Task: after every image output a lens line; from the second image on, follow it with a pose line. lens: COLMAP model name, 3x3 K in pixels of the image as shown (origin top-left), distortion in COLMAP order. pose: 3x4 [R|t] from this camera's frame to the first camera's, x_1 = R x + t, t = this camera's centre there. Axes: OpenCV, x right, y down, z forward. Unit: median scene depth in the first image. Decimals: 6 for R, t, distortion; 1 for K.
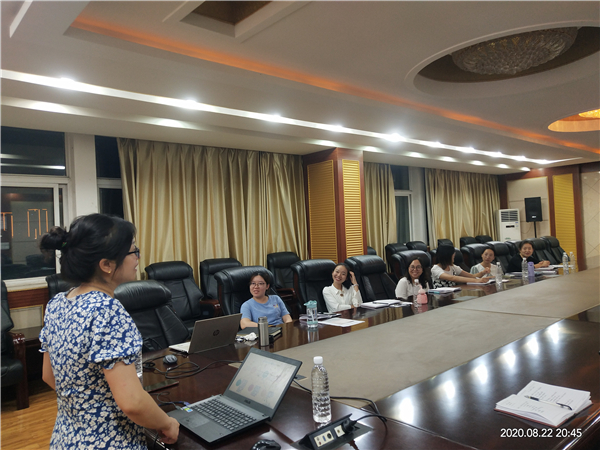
lens RADIAL K [[464.1, 0, 299.9], [0, 464.1, 225.0], [0, 0, 1]] dist [-0.031310, 0.040942]
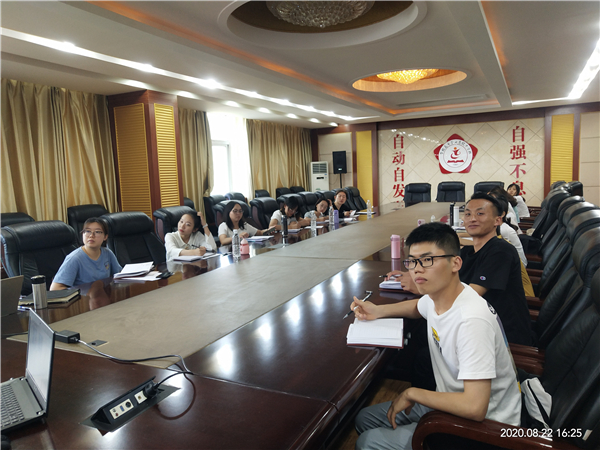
lens RADIAL K [[464.1, 0, 310.8], [0, 464.1, 226.5], [0, 0, 1]] dist [-0.031310, 0.040942]
pose [[0.918905, -0.033914, 0.393018, 0.008273], [-0.008921, 0.994256, 0.106653, 0.001576], [-0.394378, -0.101510, 0.913325, 0.011348]]
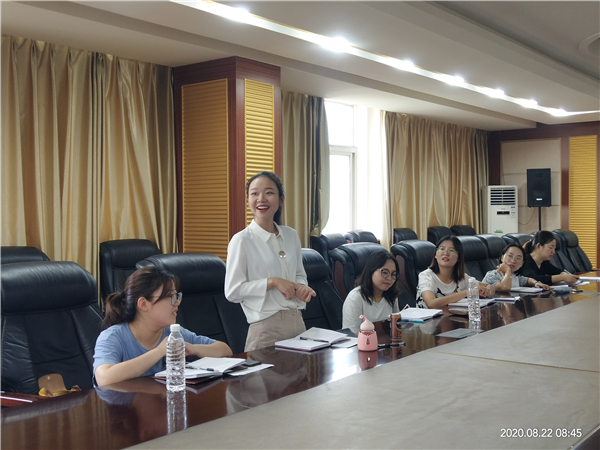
lens RADIAL K [[732.2, 0, 299.7], [0, 732.2, 221.8], [0, 0, 1]] dist [-0.057658, 0.000000]
pose [[0.984167, 0.037824, 0.173162, 0.010596], [-0.042339, 0.998851, 0.022453, 0.009704], [-0.172114, -0.029429, 0.984637, 0.112934]]
